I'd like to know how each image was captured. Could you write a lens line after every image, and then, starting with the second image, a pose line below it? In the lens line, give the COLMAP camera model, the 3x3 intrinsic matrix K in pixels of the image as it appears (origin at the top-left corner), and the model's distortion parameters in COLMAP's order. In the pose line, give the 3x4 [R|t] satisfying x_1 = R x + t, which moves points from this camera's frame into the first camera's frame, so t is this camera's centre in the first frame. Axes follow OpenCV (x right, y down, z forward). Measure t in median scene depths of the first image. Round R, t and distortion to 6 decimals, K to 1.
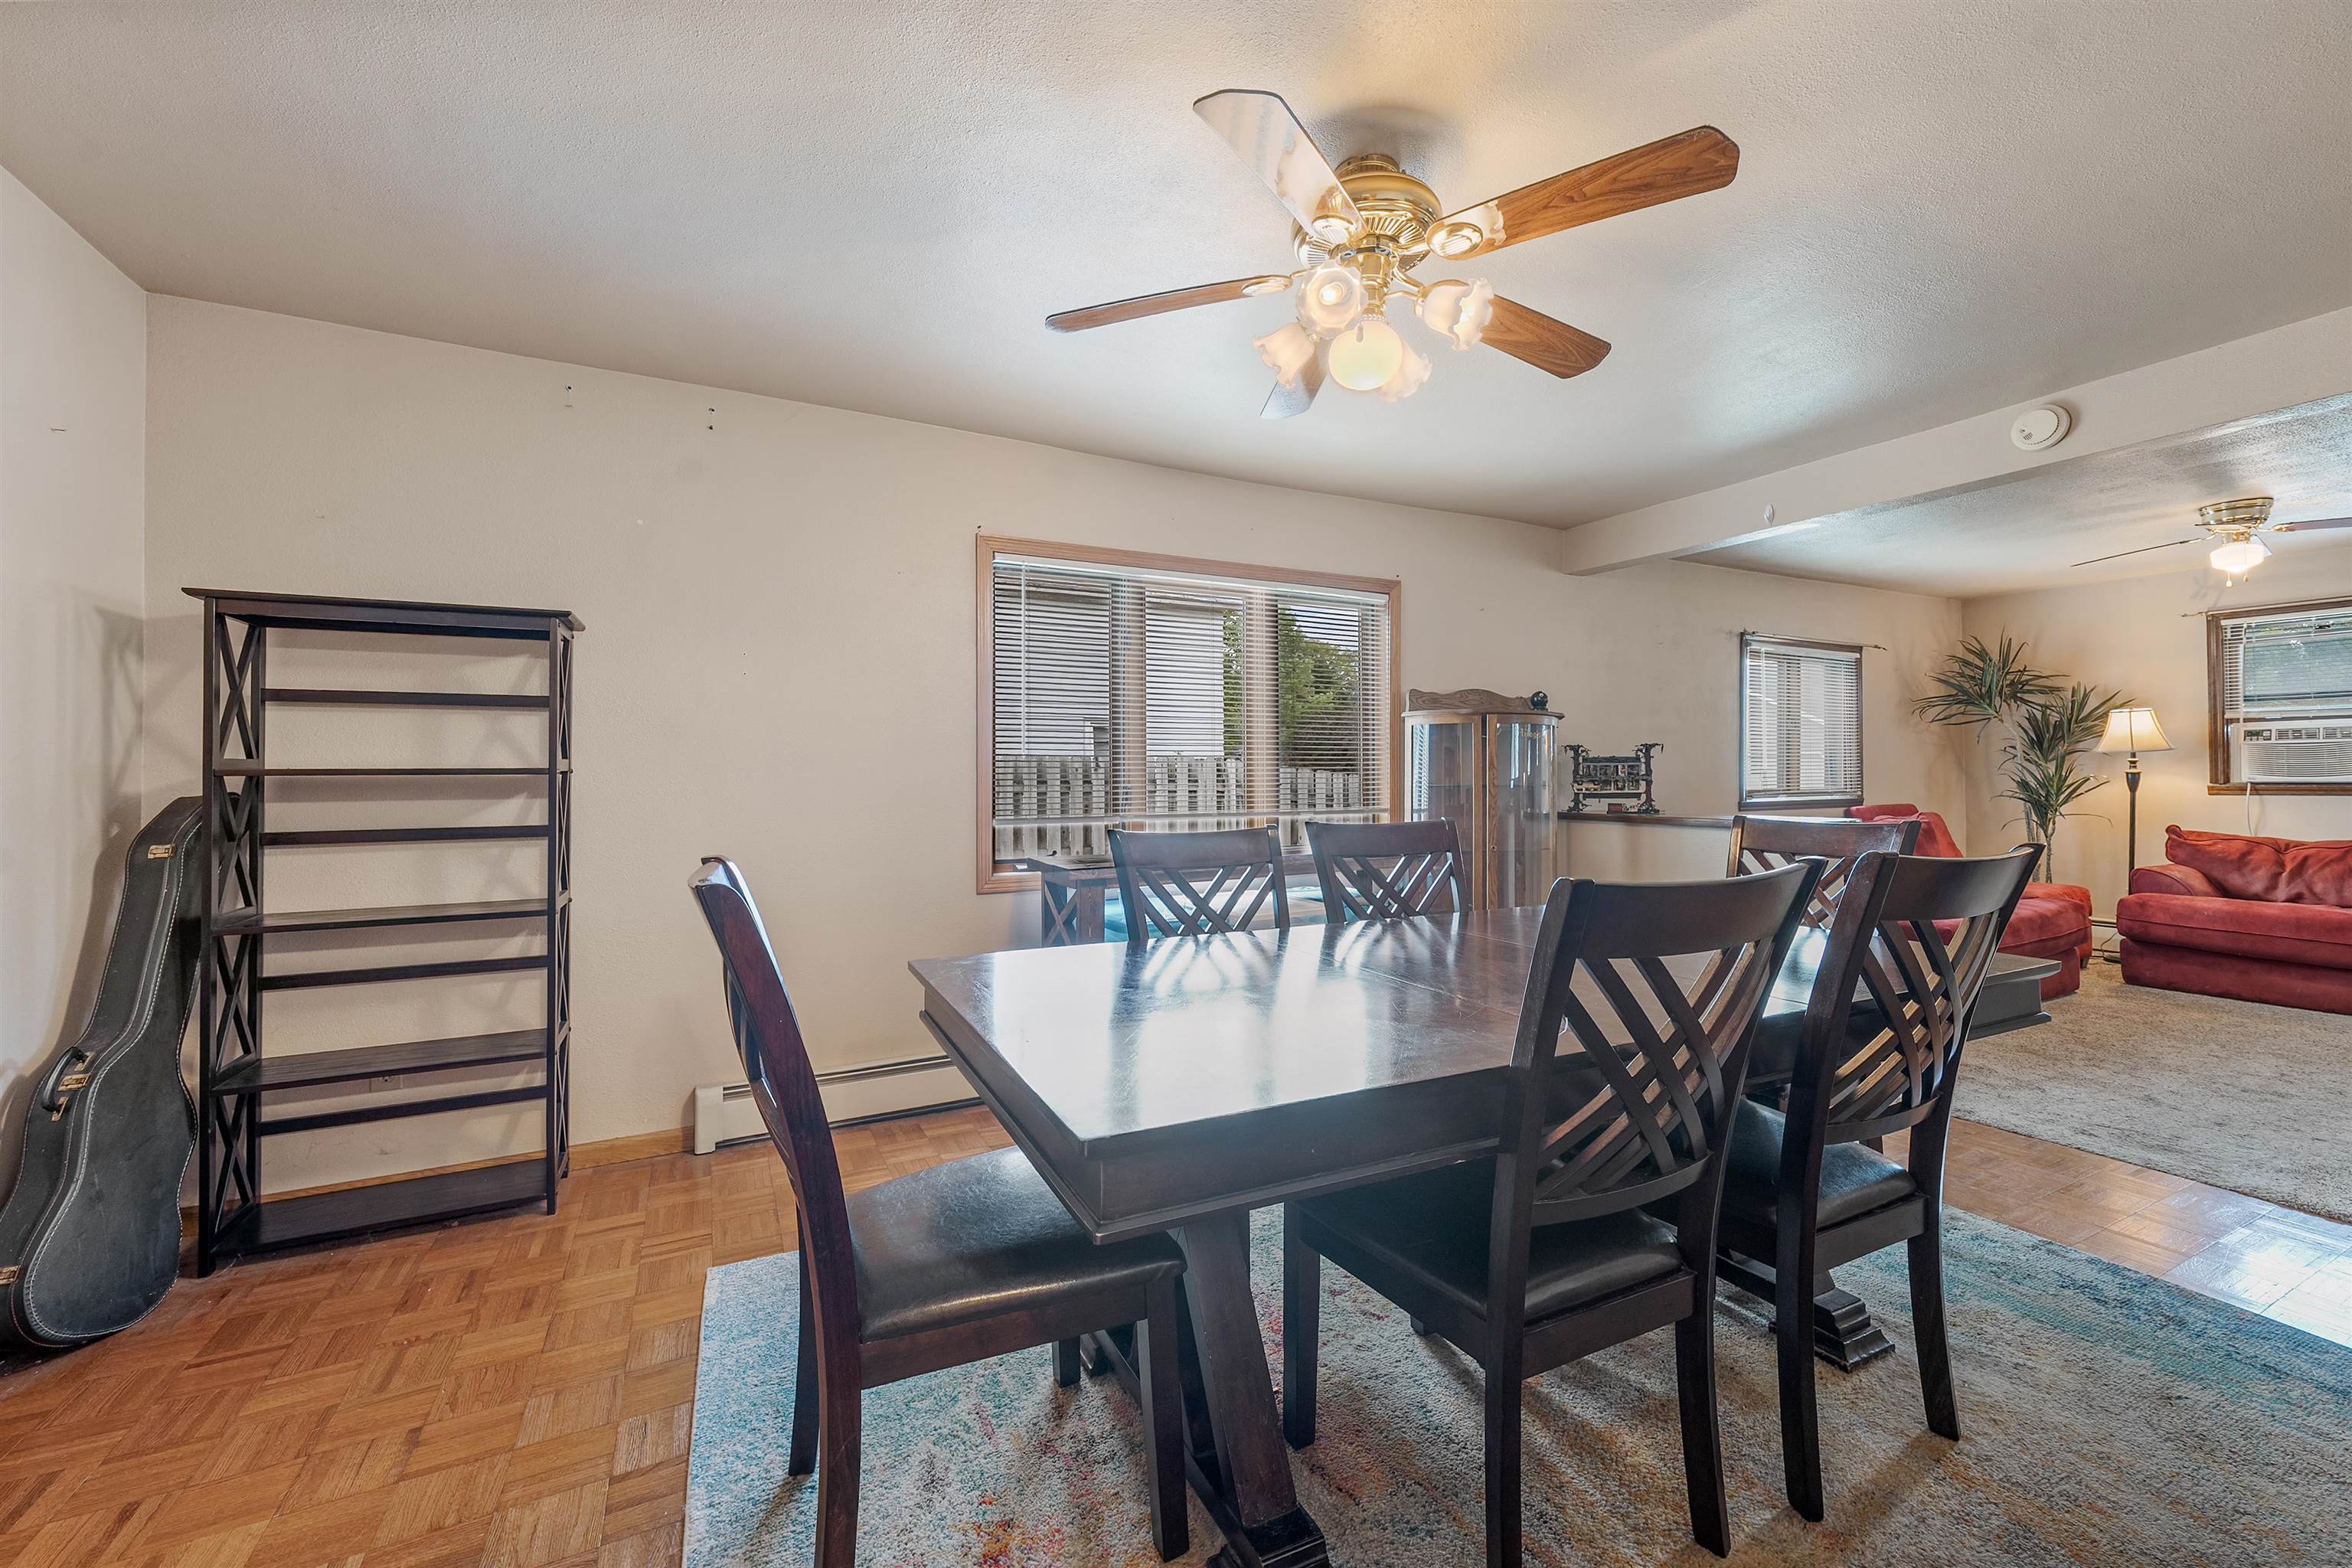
lens RADIAL K [[915.1, 0, 1188.0], [0, 915.1, 765.1], [0, 0, 1]] dist [-0.001953, -0.000538]
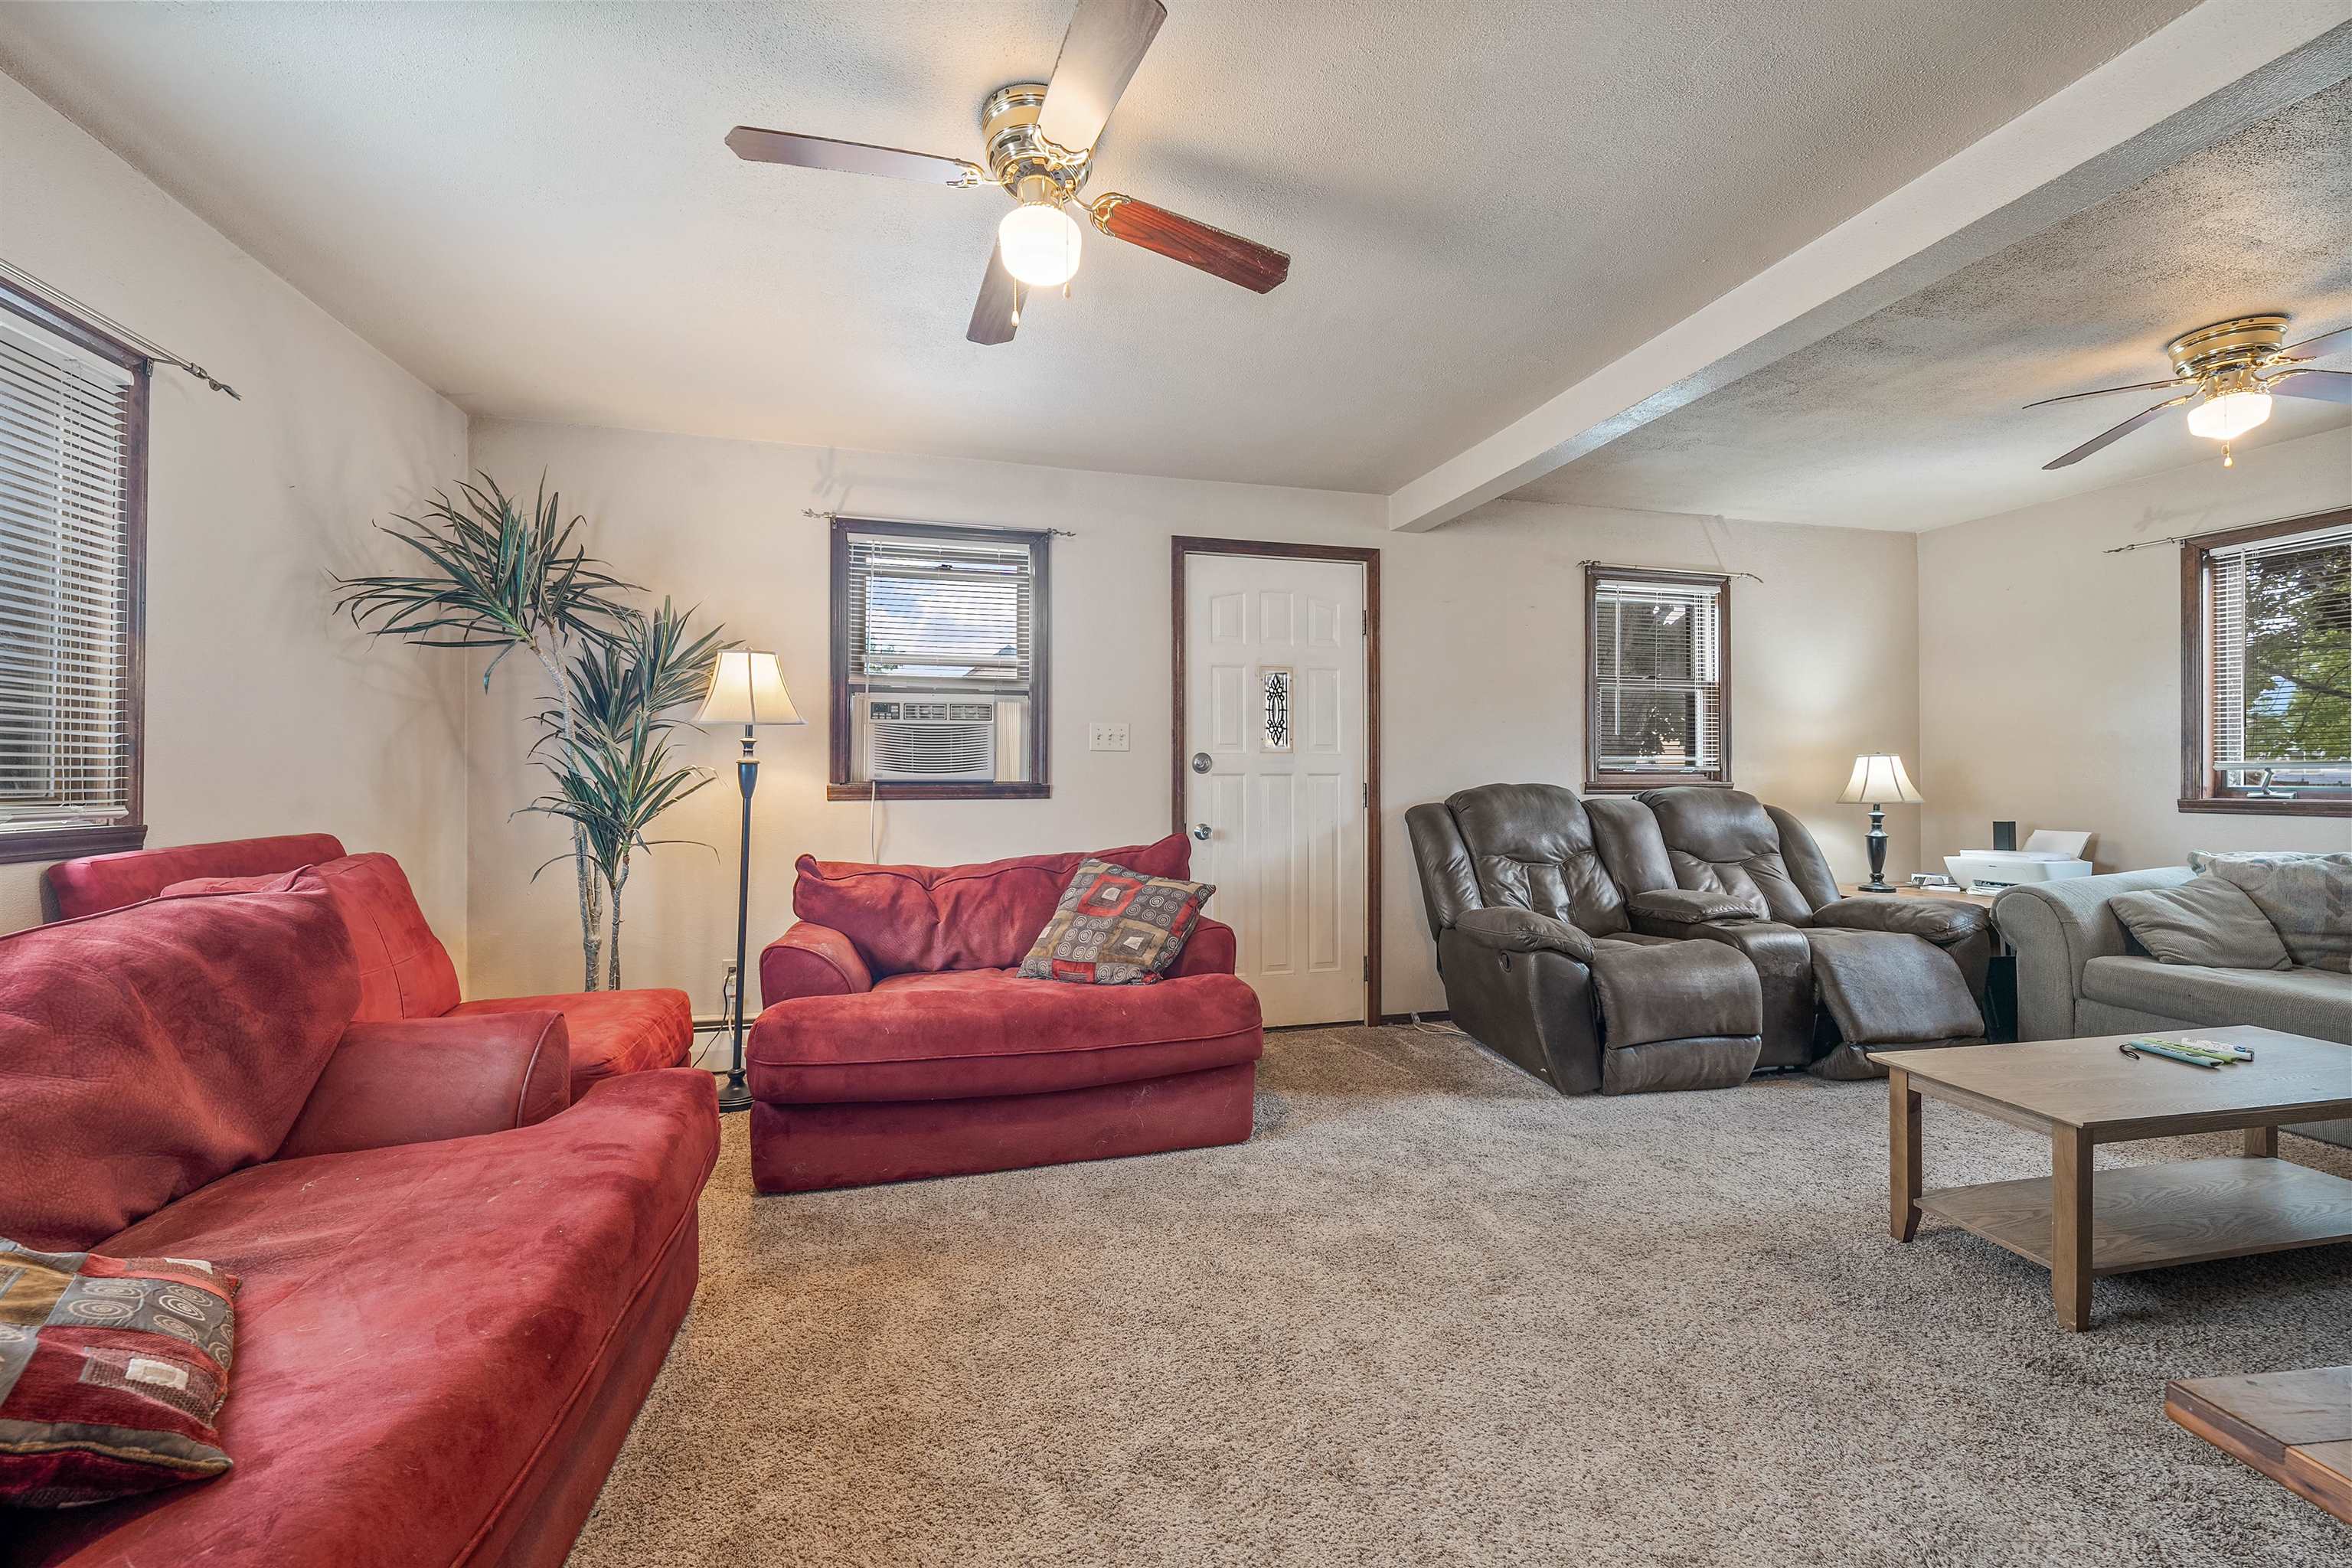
lens RADIAL K [[915.1, 0, 1188.0], [0, 915.1, 765.1], [0, 0, 1]] dist [-0.001953, -0.000538]
pose [[0.215021, 0.018698, 0.976430, 0.541222], [-0.020152, 0.999689, -0.014706, 0.012330], [-0.976401, -0.016515, 0.215331, 0.612036]]
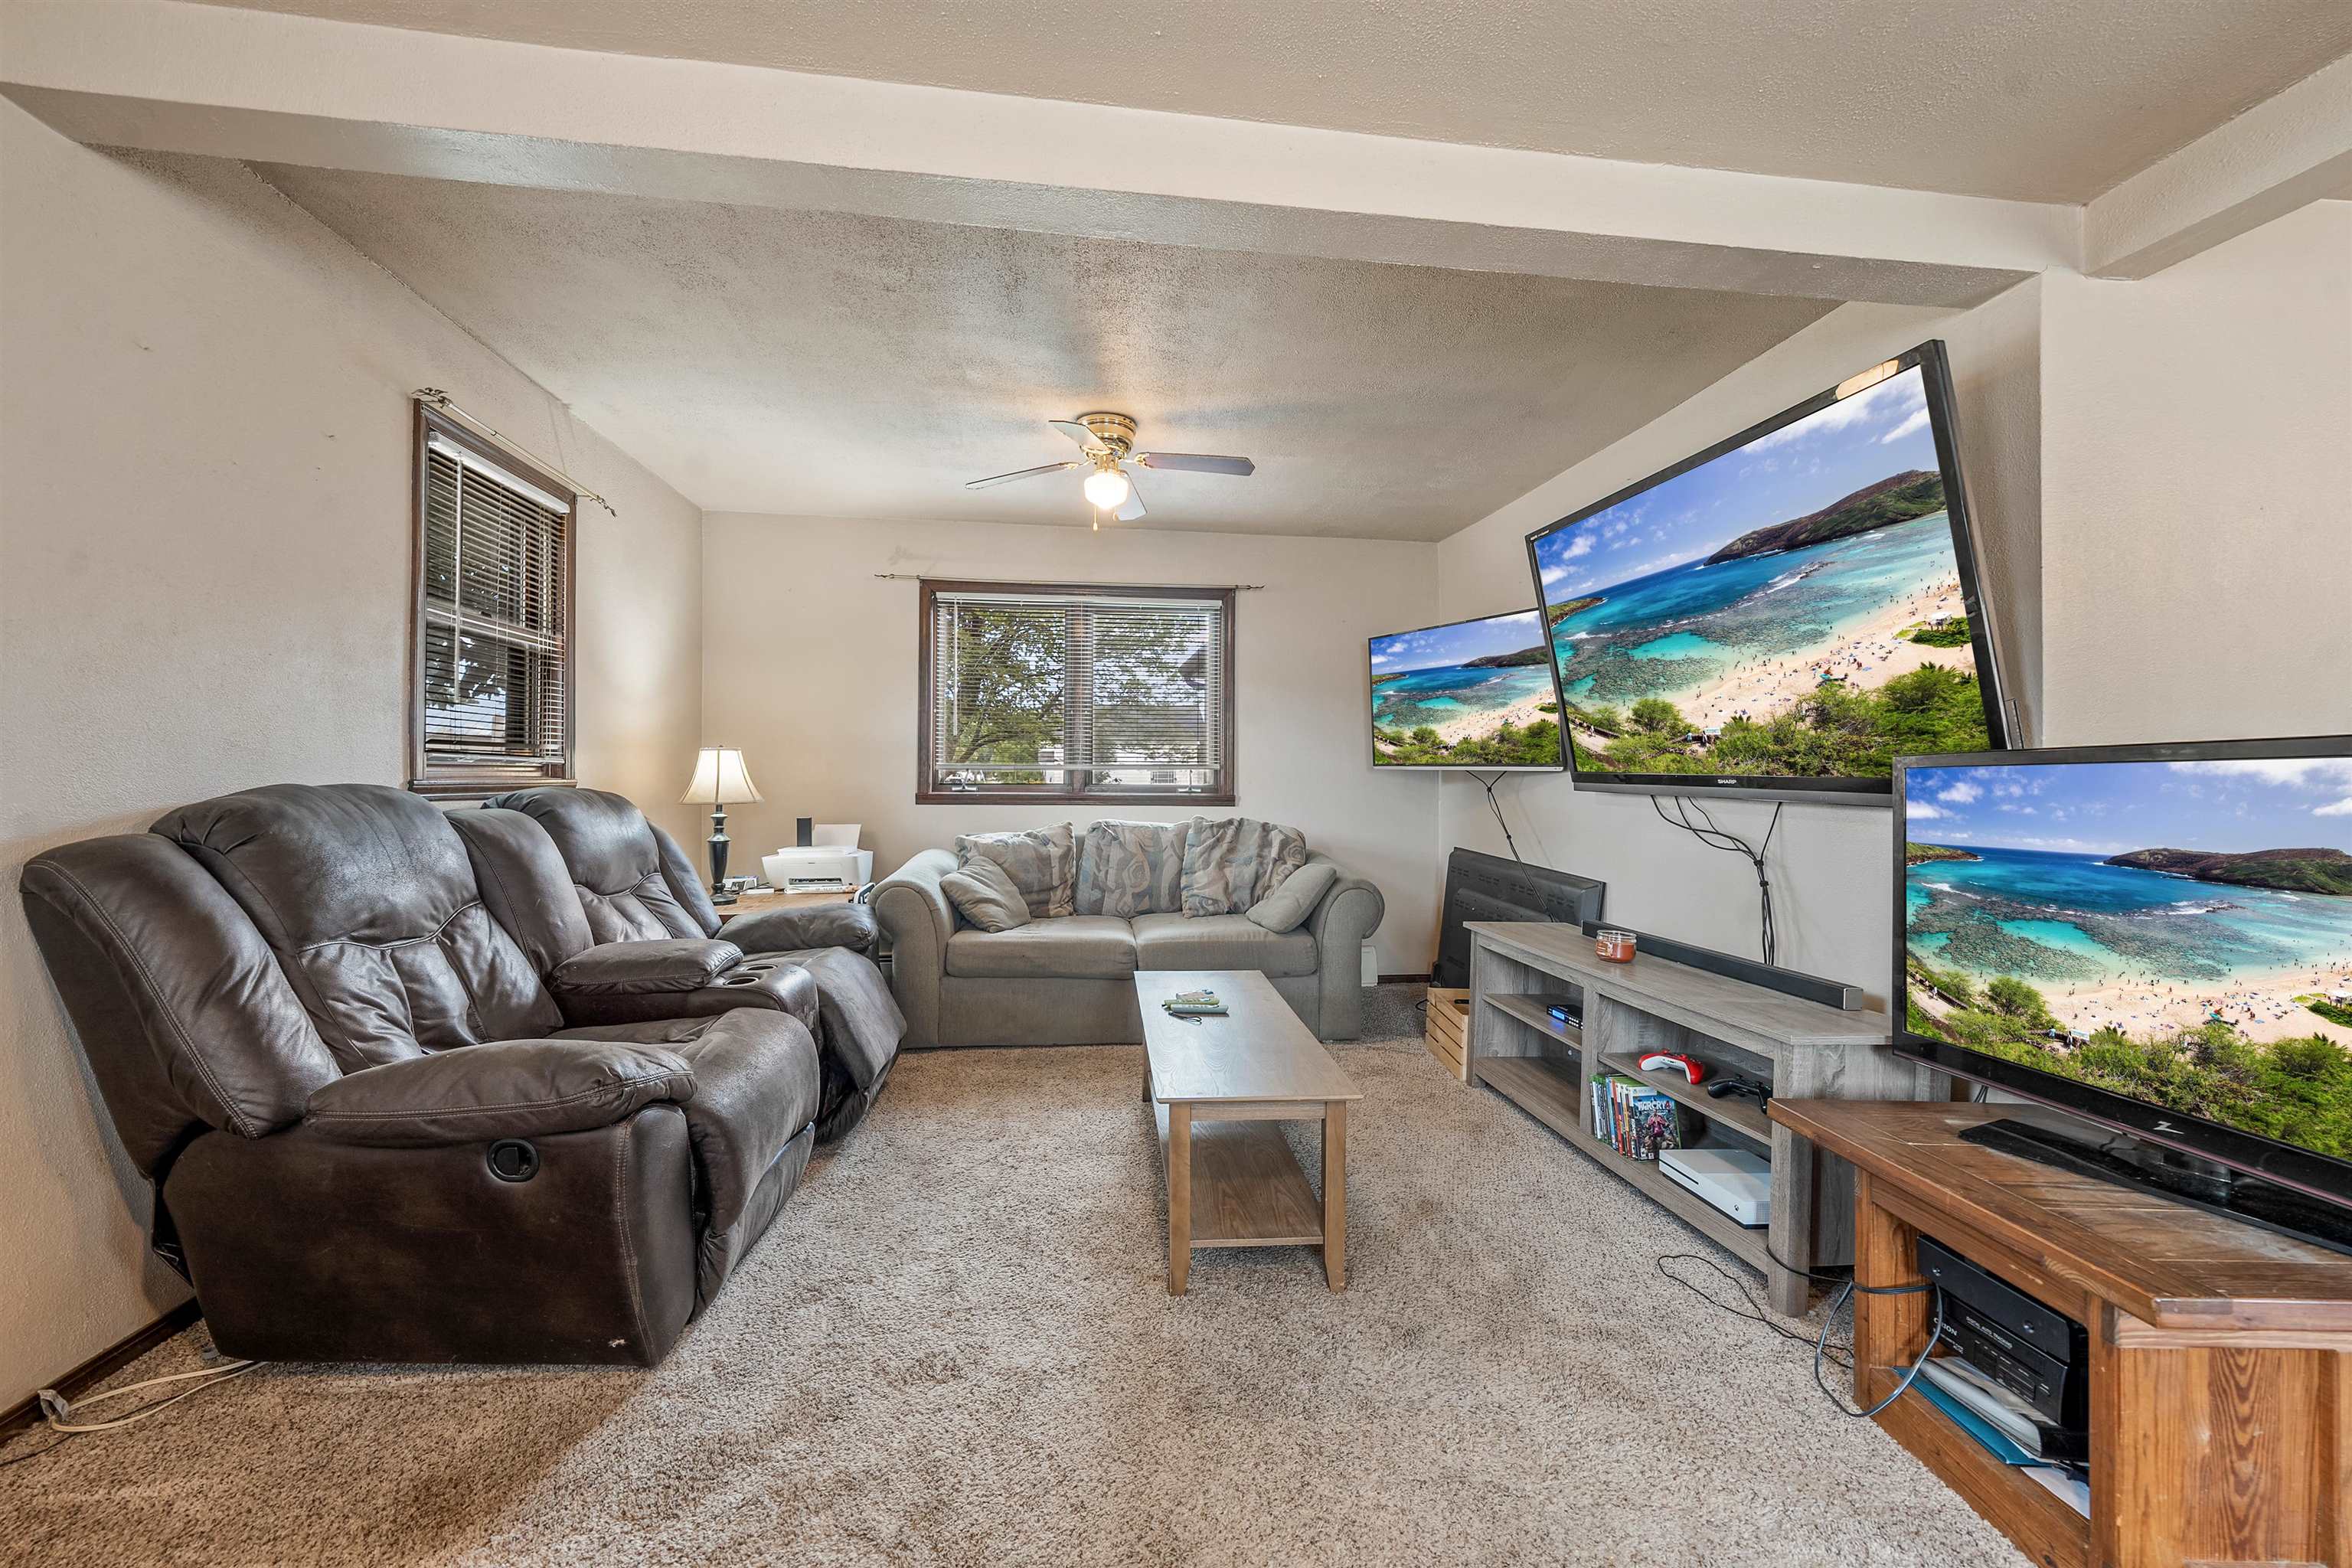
lens RADIAL K [[915.1, 0, 1188.0], [0, 915.1, 765.1], [0, 0, 1]] dist [-0.001953, -0.000538]
pose [[-0.936235, 0.005935, 0.351324, 0.882673], [-0.006376, 0.999406, -0.033874, 0.013772], [-0.351316, -0.033954, -0.935641, 0.733176]]
